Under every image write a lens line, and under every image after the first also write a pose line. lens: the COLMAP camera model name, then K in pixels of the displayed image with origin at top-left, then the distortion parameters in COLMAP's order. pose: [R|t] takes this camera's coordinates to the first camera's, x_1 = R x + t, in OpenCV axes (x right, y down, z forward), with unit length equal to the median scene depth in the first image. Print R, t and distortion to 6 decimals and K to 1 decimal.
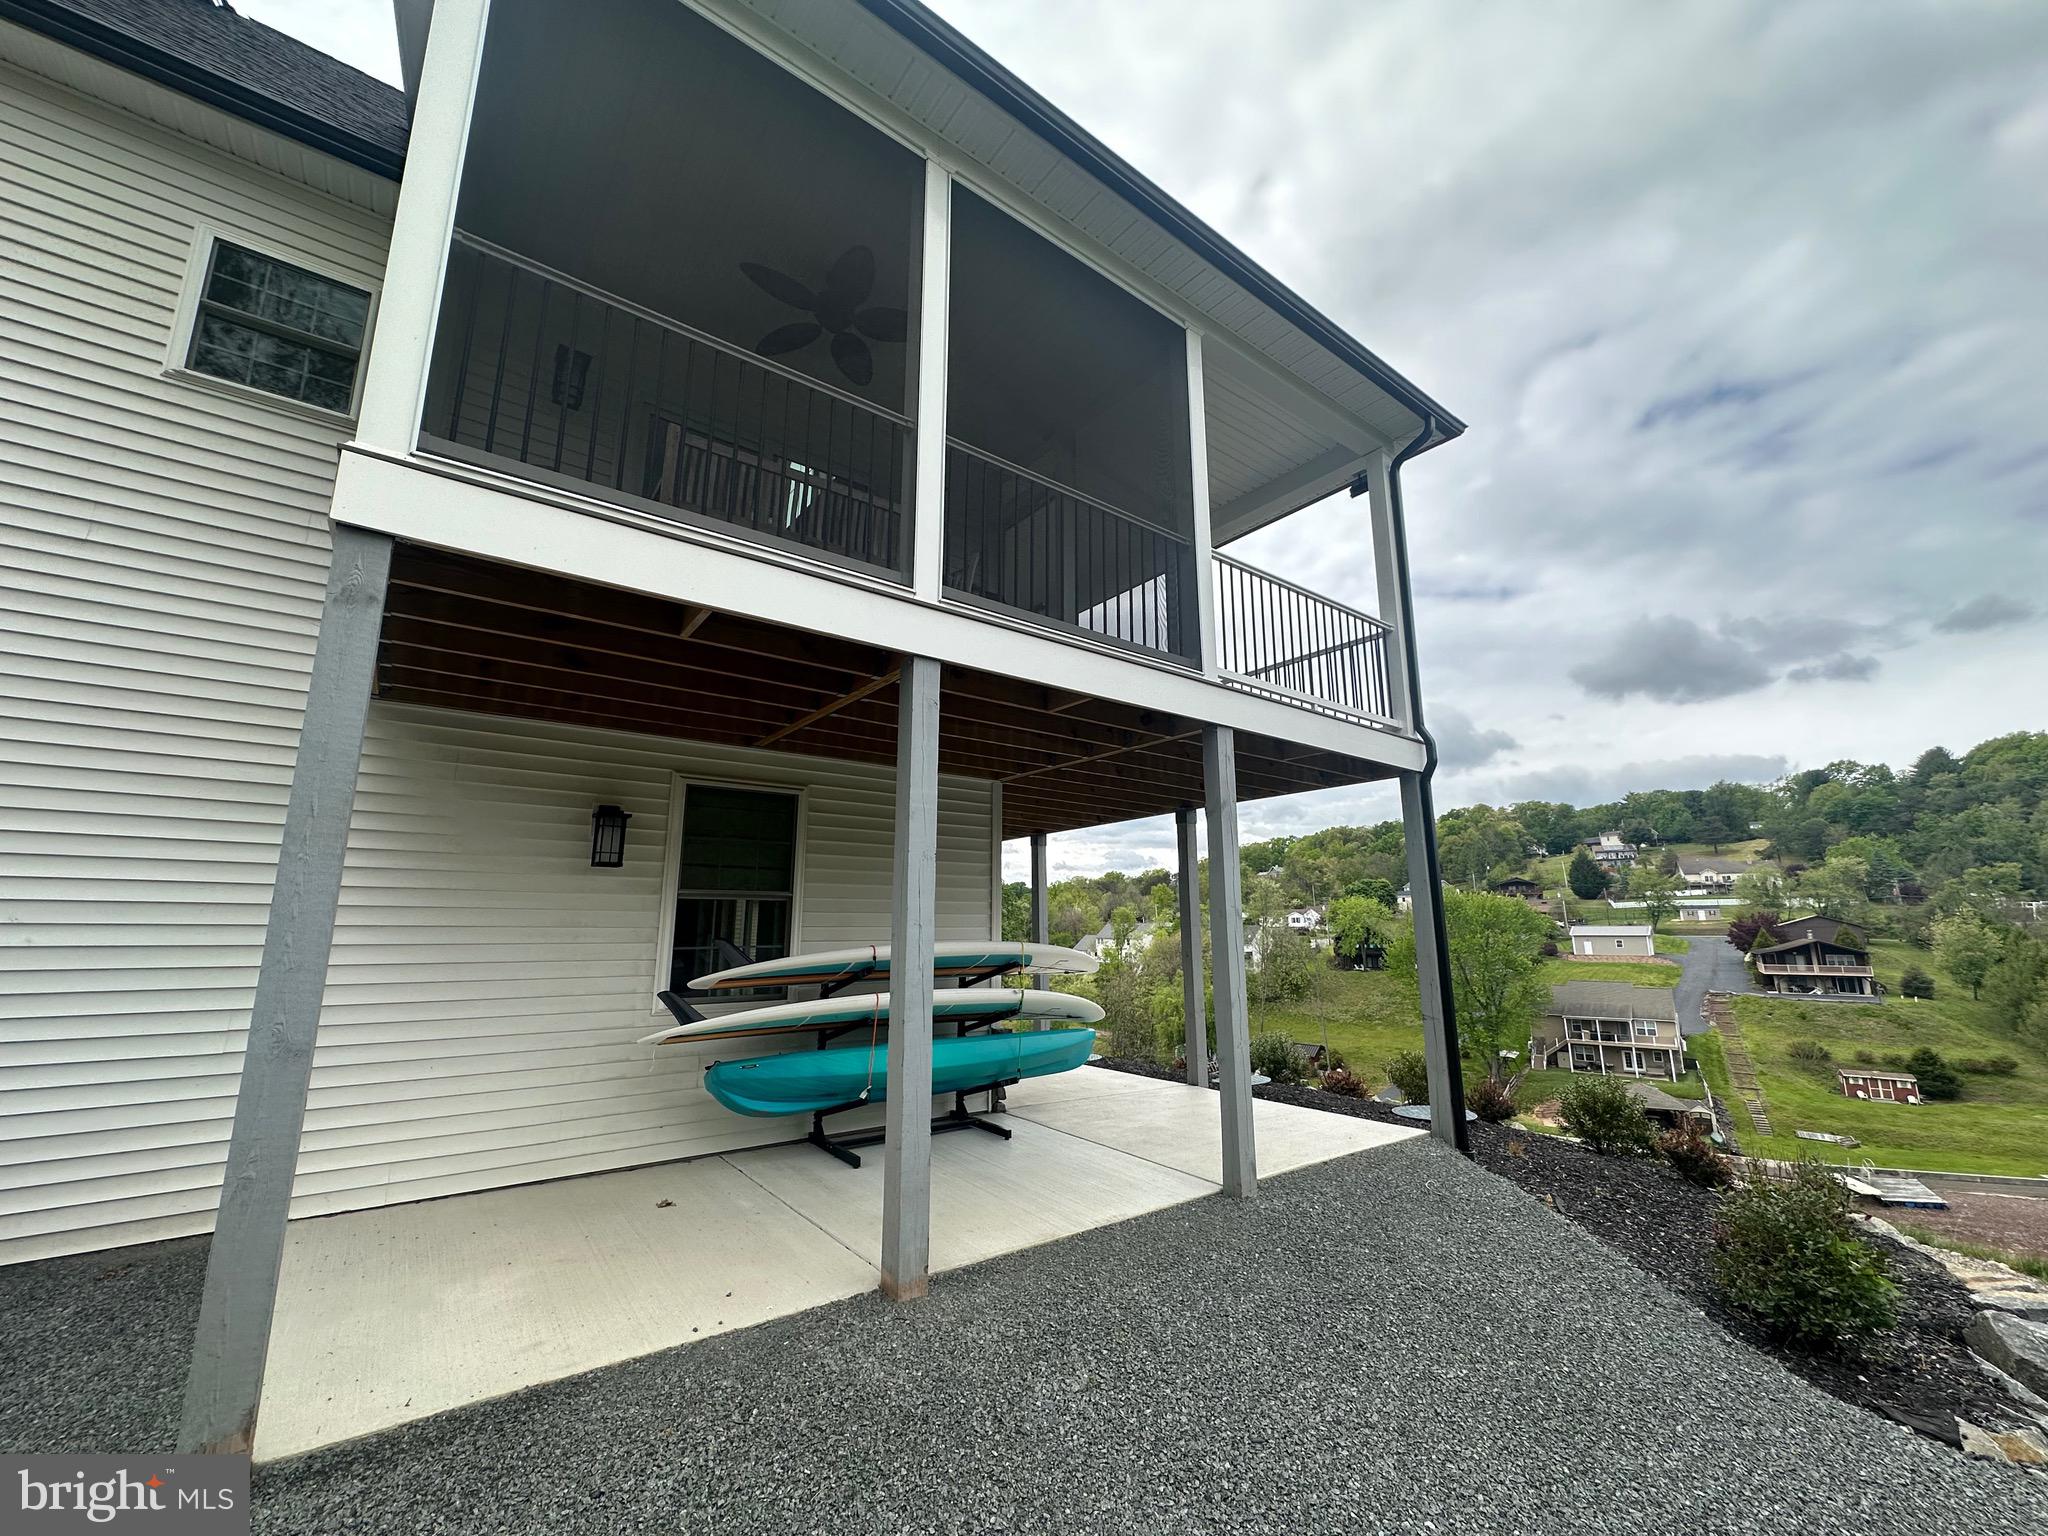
lens RADIAL K [[817.4, 0, 1020.4], [0, 817.4, 769.2], [0, 0, 1]] dist [-0.000923, 0.000677]
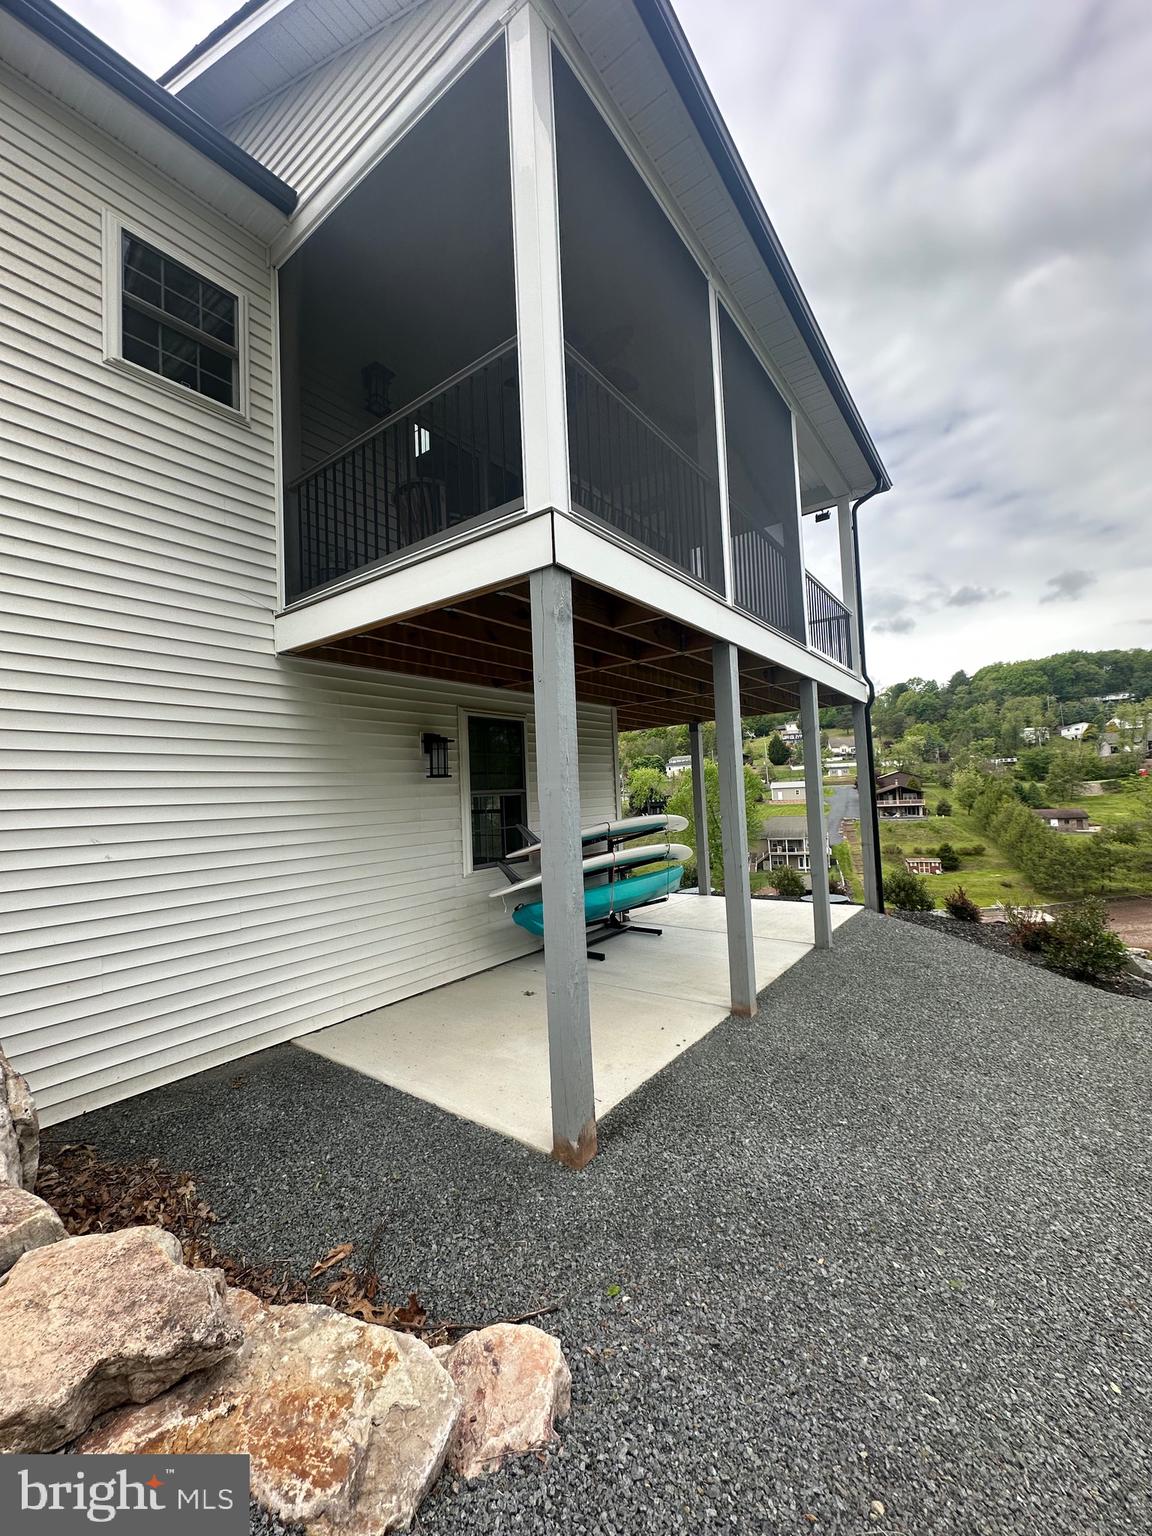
lens RADIAL K [[613.1, 0, 577.1], [0, 613.1, 767.0], [0, 0, 1]] dist [-0.000923, 0.000677]
pose [[0.957282, -0.029794, 0.287617, -0.029877], [-0.012356, 0.989554, 0.143633, -0.002654], [-0.288892, -0.141051, 0.946914, -0.002836]]
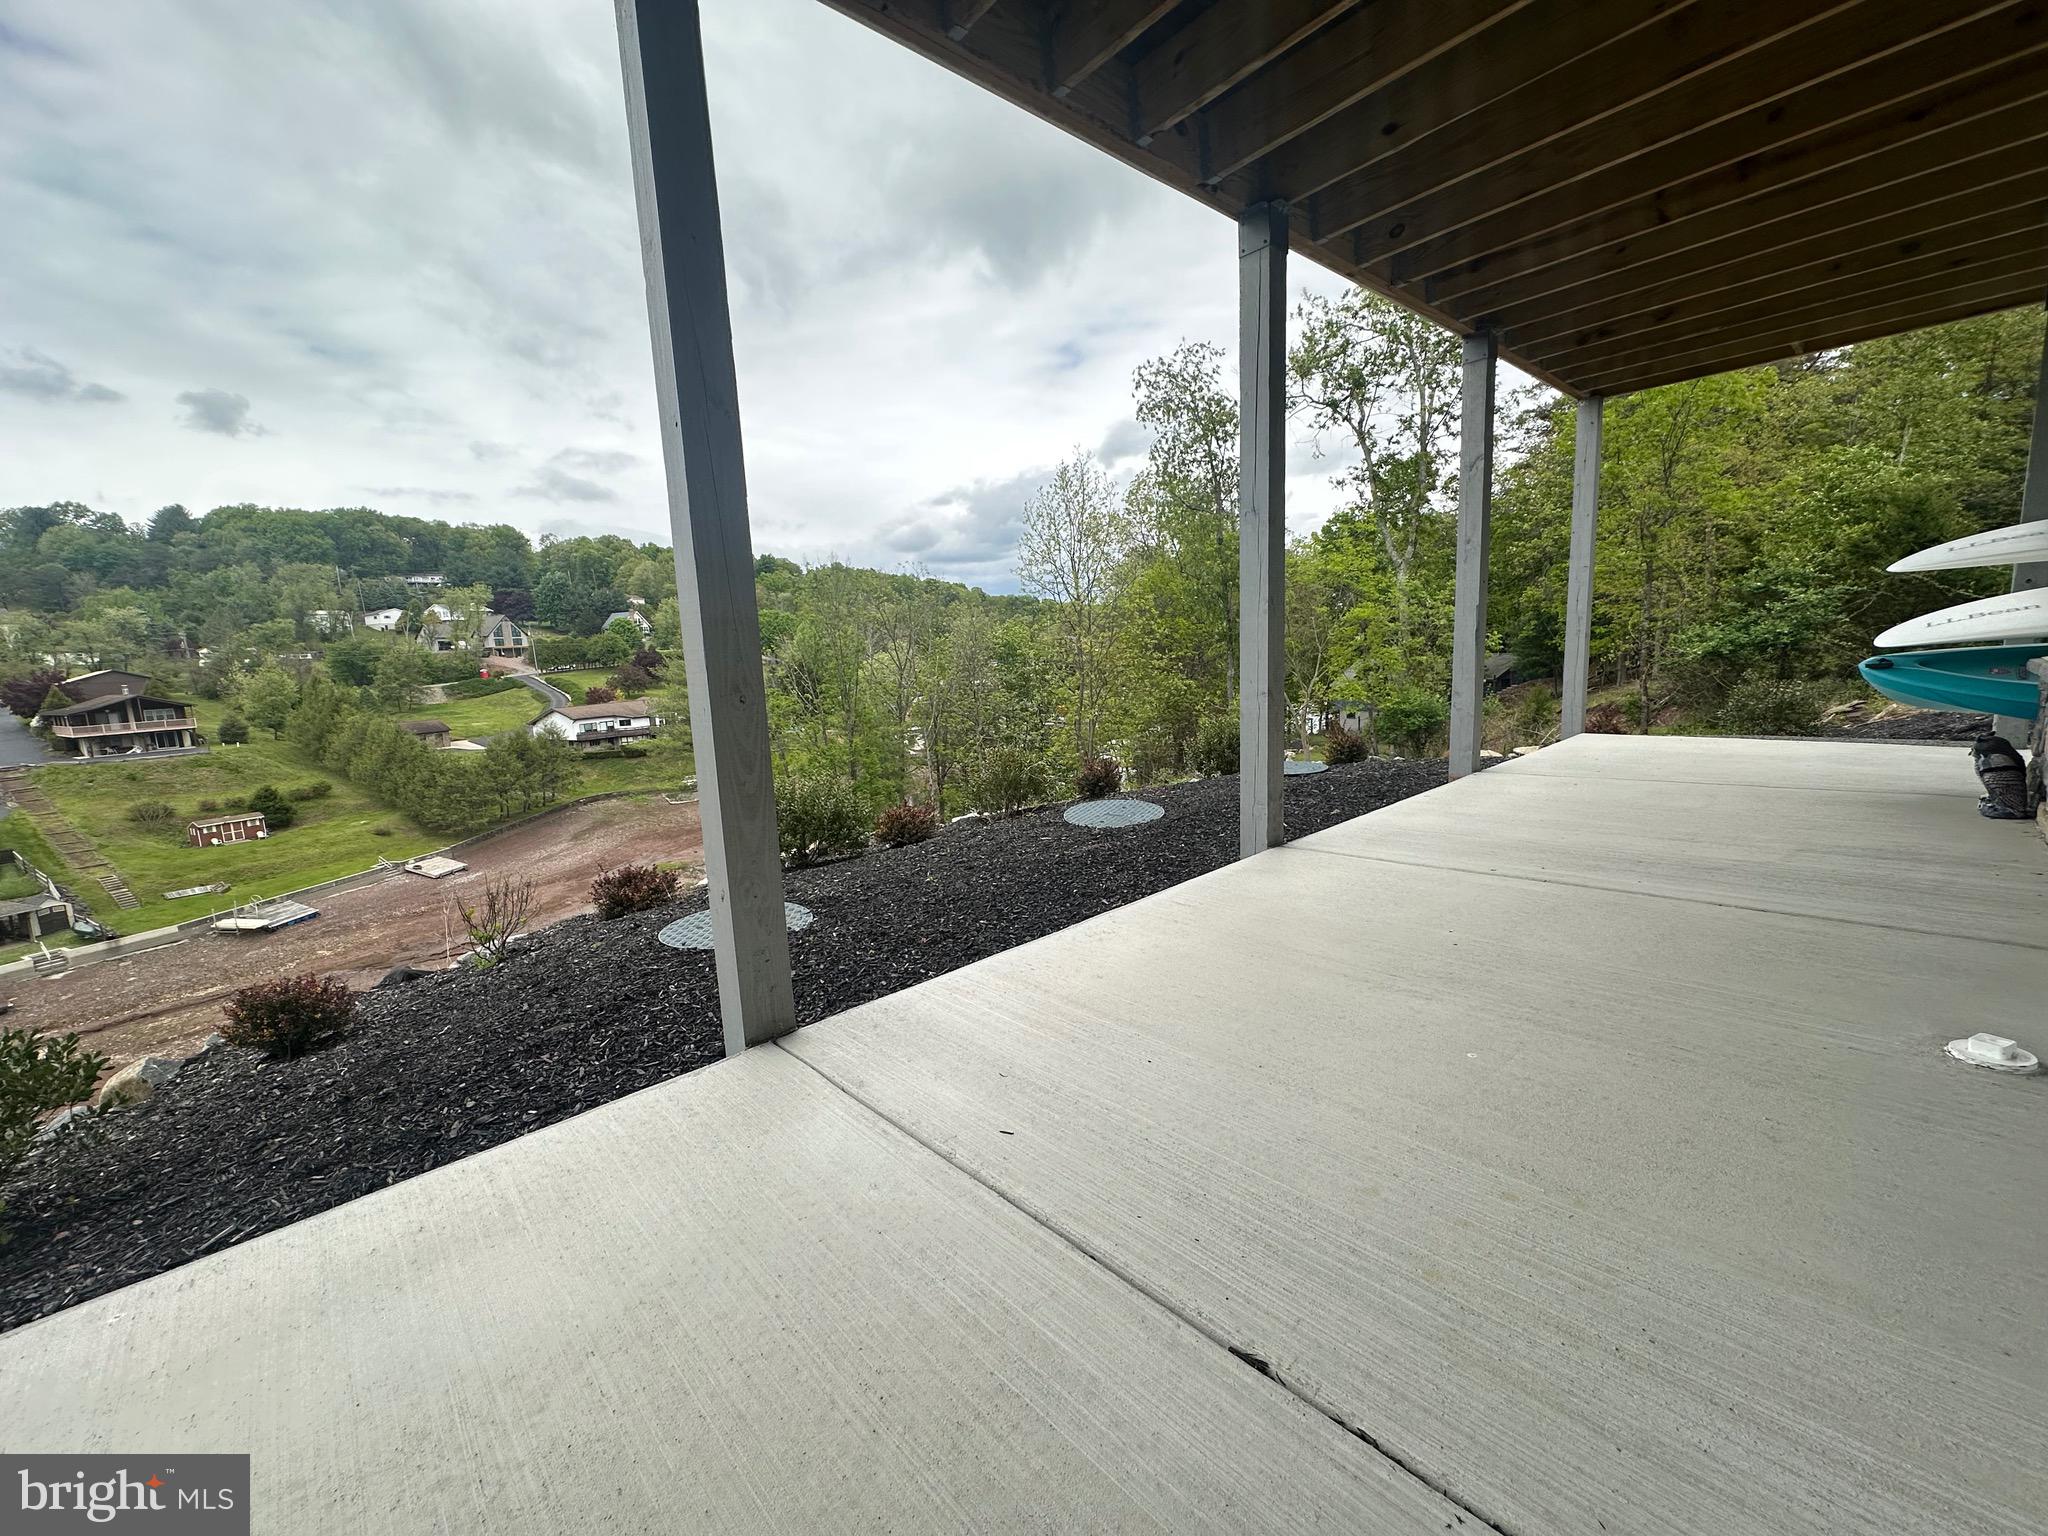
lens RADIAL K [[817.4, 0, 1019.8], [0, 817.4, 768.6], [0, 0, 1]] dist [-0.000923, 0.000677]
pose [[-0.089962, -0.144757, 0.985369, -0.033543], [-0.144040, 0.980870, 0.130945, 0.029266], [-0.985474, -0.130152, -0.109092, 0.120006]]
